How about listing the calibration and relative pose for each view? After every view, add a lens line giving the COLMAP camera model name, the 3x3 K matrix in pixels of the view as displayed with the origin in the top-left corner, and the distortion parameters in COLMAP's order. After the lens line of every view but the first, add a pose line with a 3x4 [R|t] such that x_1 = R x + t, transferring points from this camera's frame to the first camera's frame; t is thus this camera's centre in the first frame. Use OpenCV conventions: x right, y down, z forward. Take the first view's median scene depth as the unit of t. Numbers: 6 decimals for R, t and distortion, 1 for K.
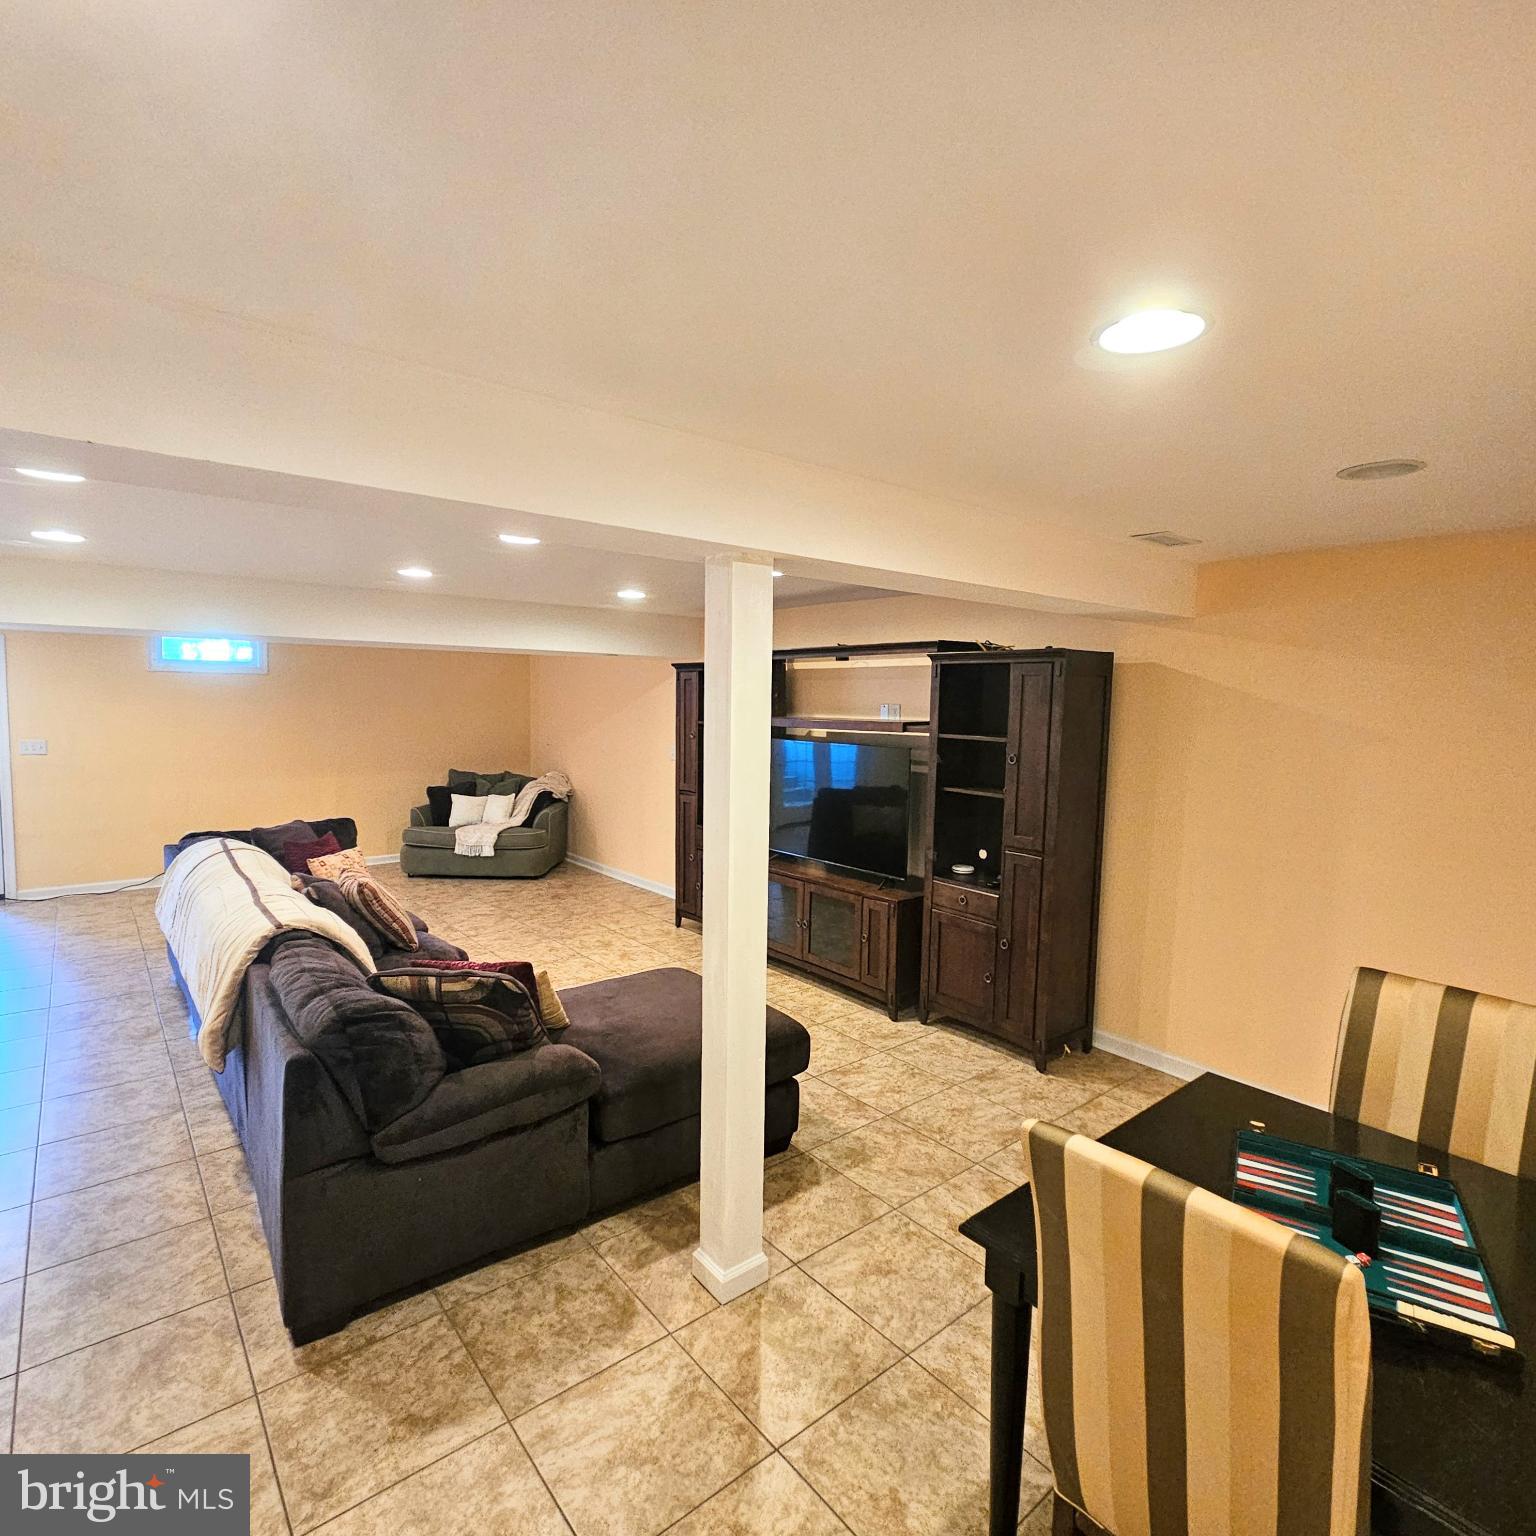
lens RADIAL K [[843.5, 0, 768.0], [0, 843.5, 768.0], [0, 0, 1]] dist [-0.000414, 0.002605]
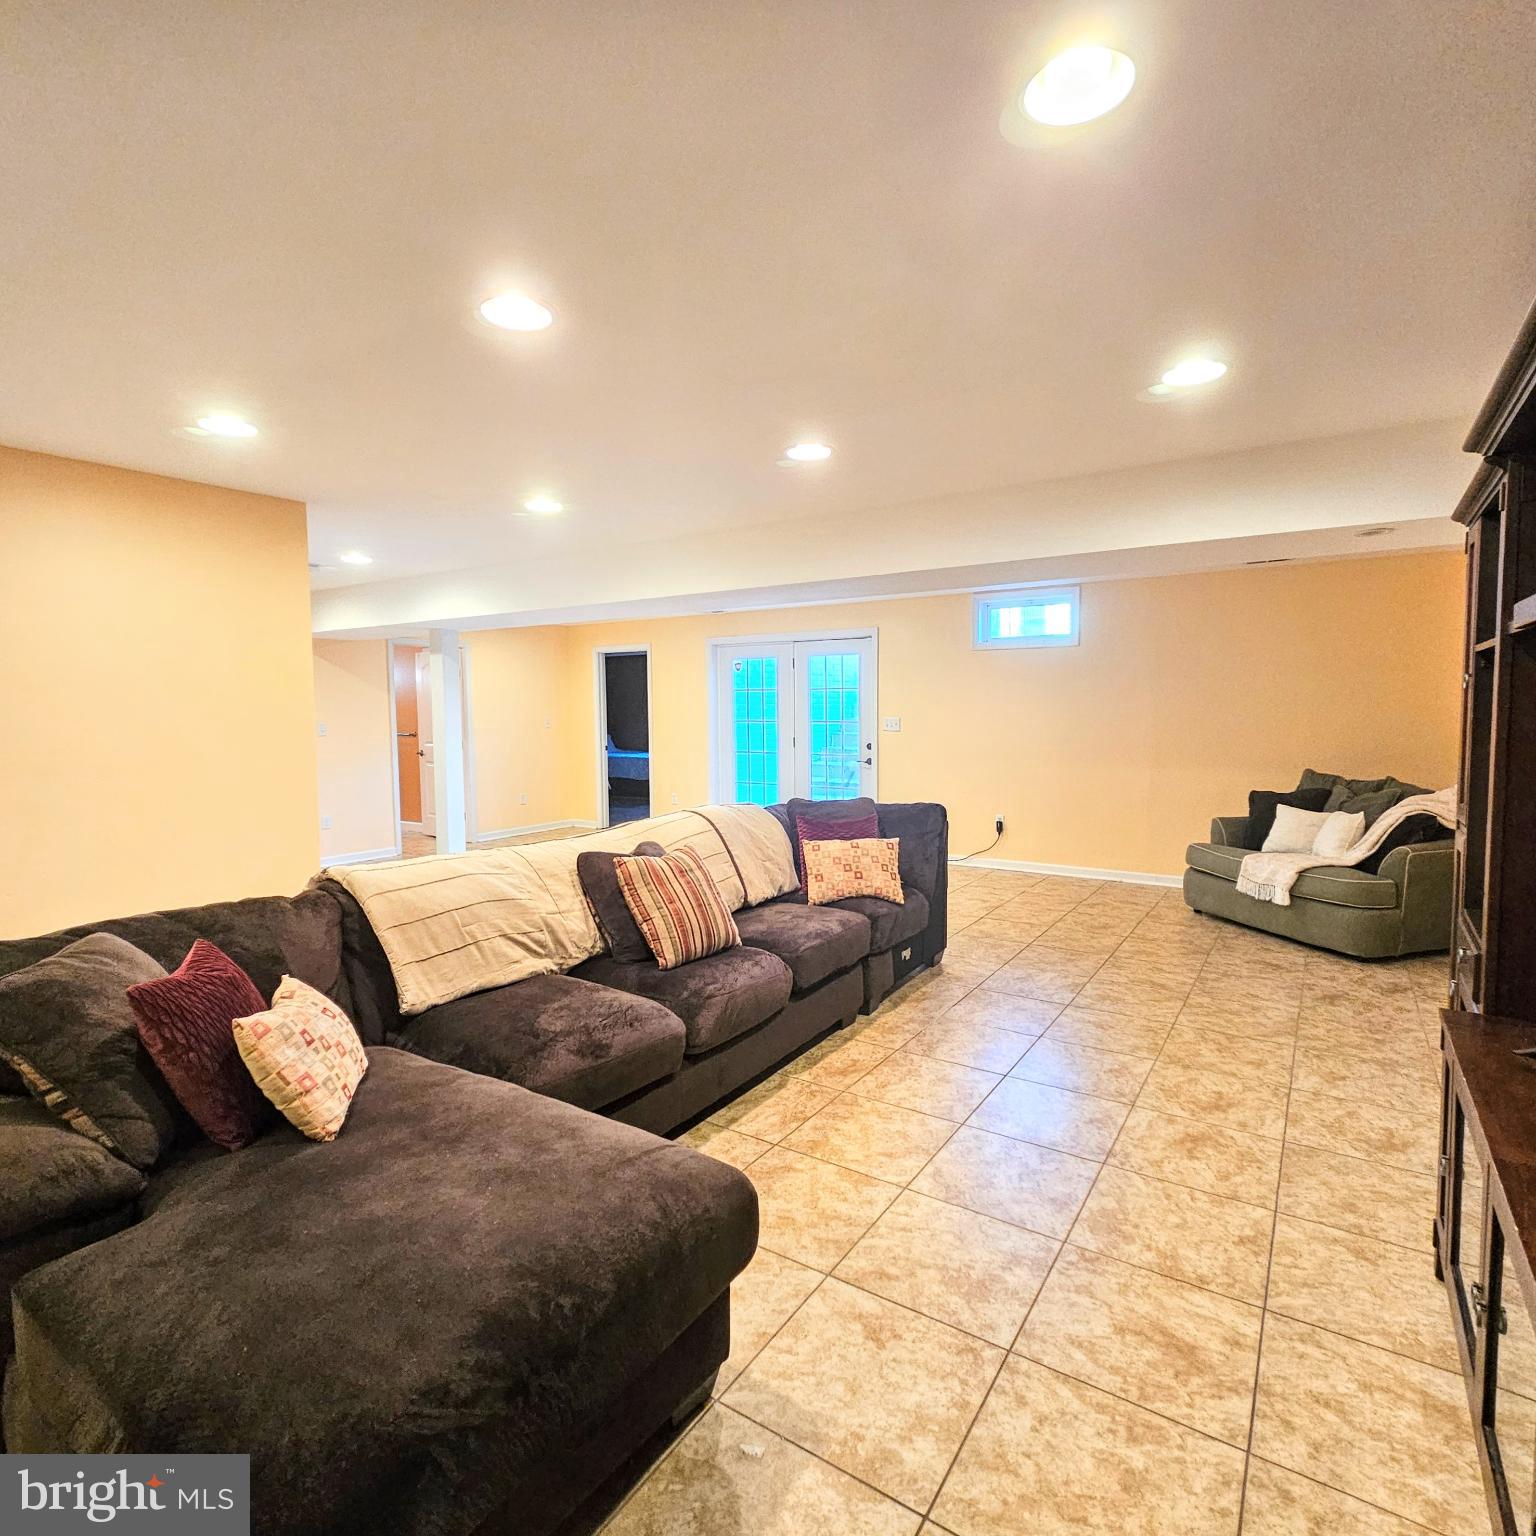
lens RADIAL K [[837.5, 0, 768.0], [0, 837.5, 768.0], [0, 0, 1]] dist [0.002706, 0.001784]
pose [[0.290236, 0.050564, -0.955618, 0.465199], [-0.063973, 0.997394, 0.033345, 0.018396], [0.954814, 0.051456, 0.292714, 1.358750]]
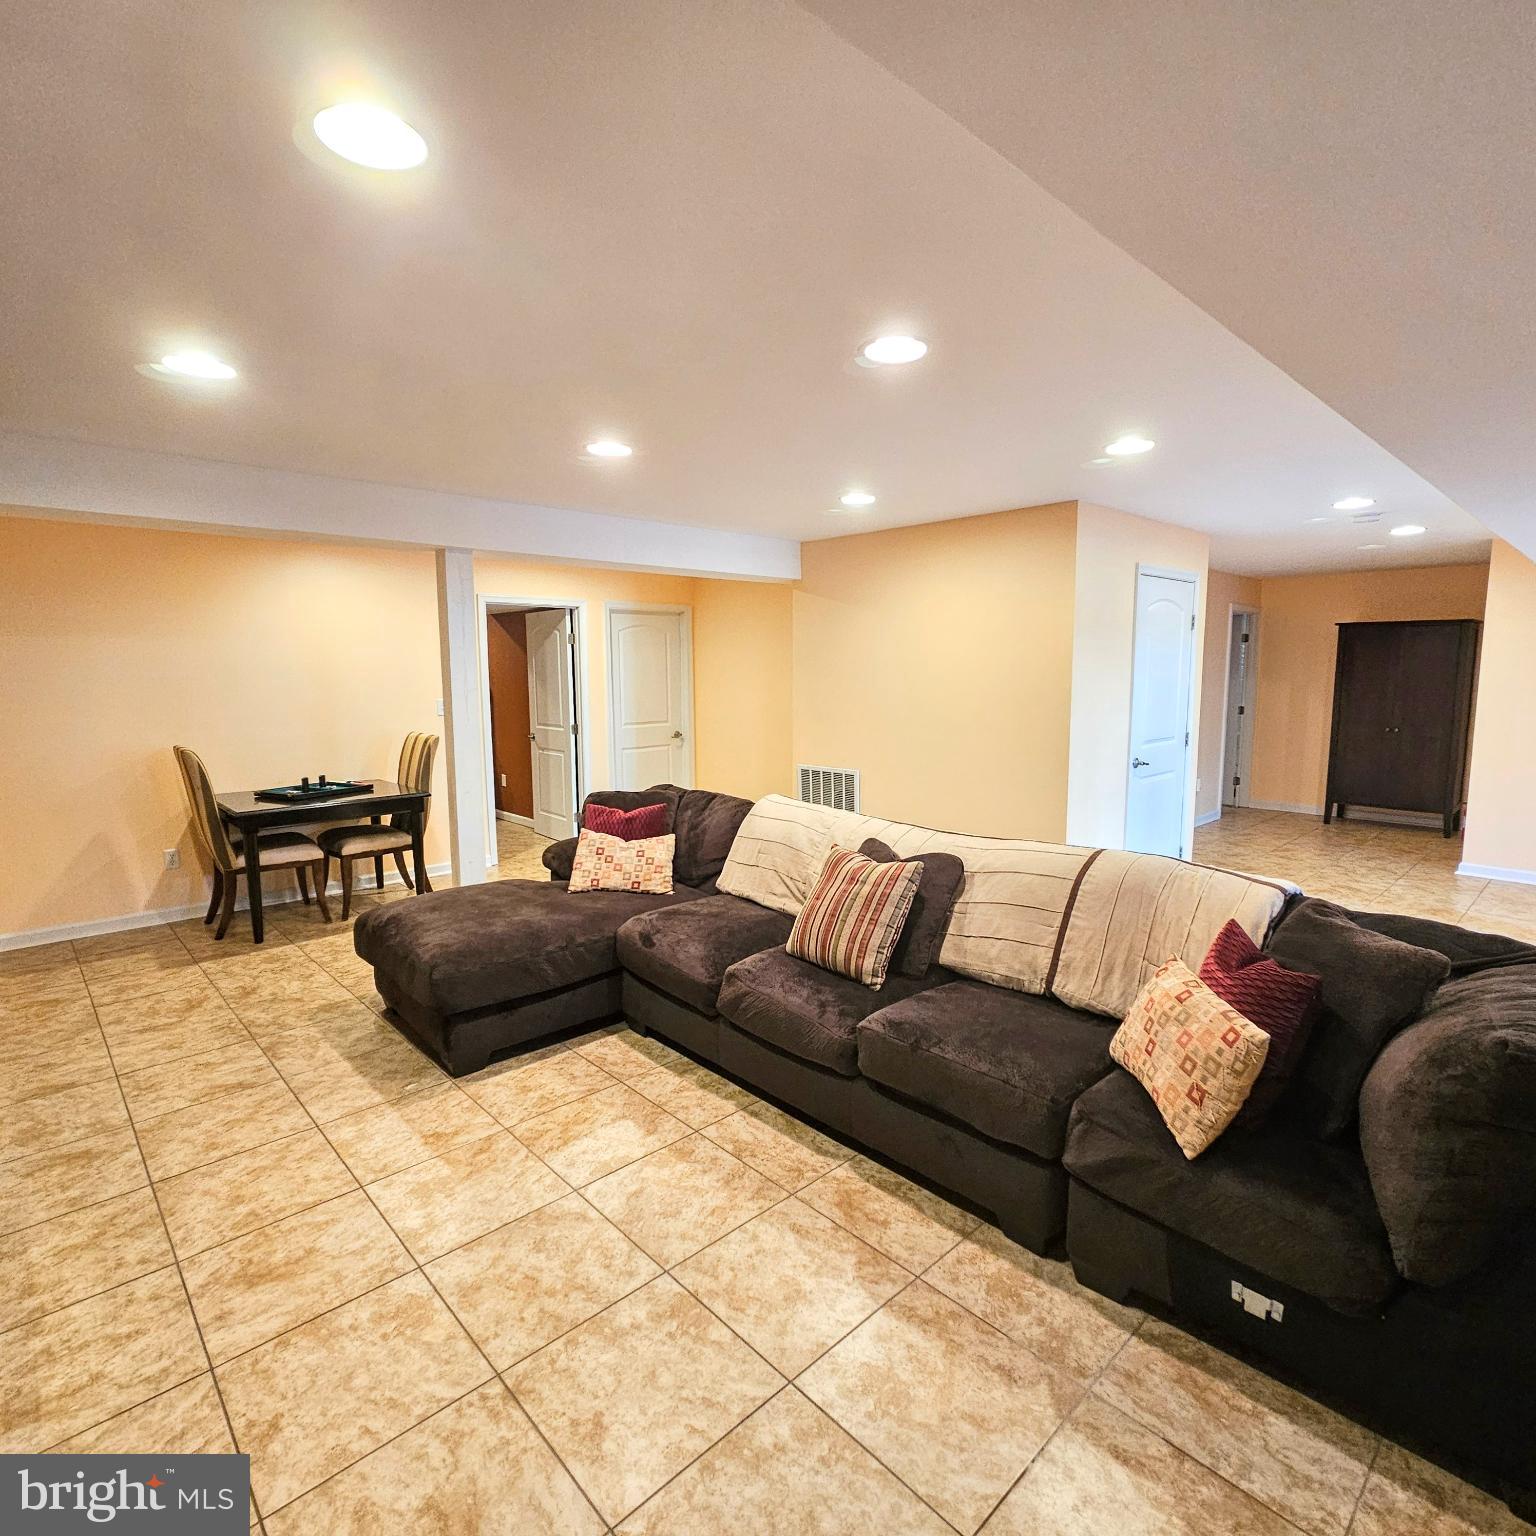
lens RADIAL K [[837.5, 0, 768.0], [0, 837.5, 768.0], [0, 0, 1]] dist [0.002706, 0.001784]
pose [[-0.997691, -0.002185, -0.067884, -0.547638], [-0.015935, 0.979116, 0.202676, -0.156239], [0.066024, 0.203290, -0.976890, 2.686972]]
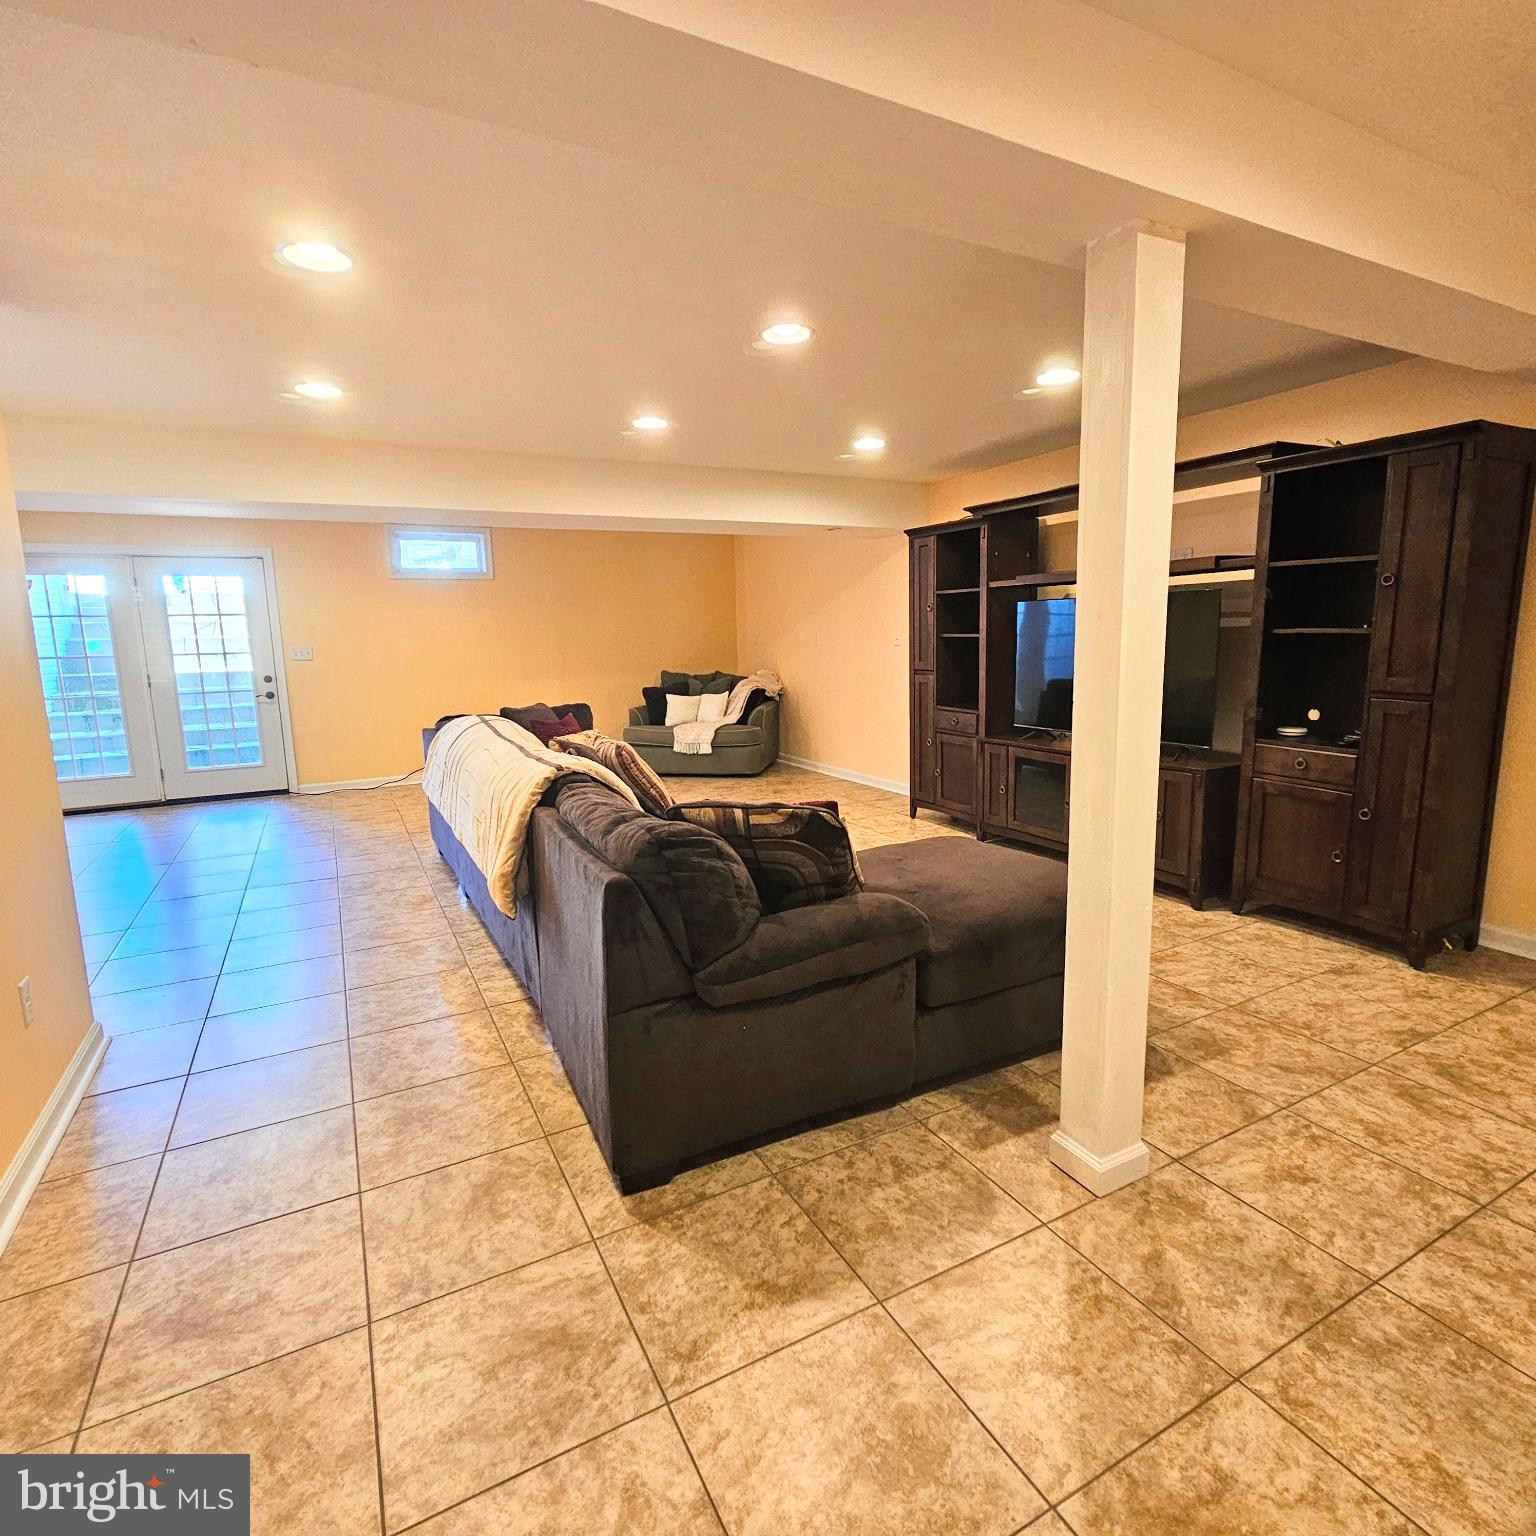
lens RADIAL K [[837.5, 0, 768.0], [0, 837.5, 768.0], [0, 0, 1]] dist [0.002706, 0.001784]
pose [[0.979467, -0.009041, -0.201403, -0.190420], [0.025673, 0.996454, 0.080122, 0.135569], [0.199964, -0.083648, 0.976226, 0.160749]]
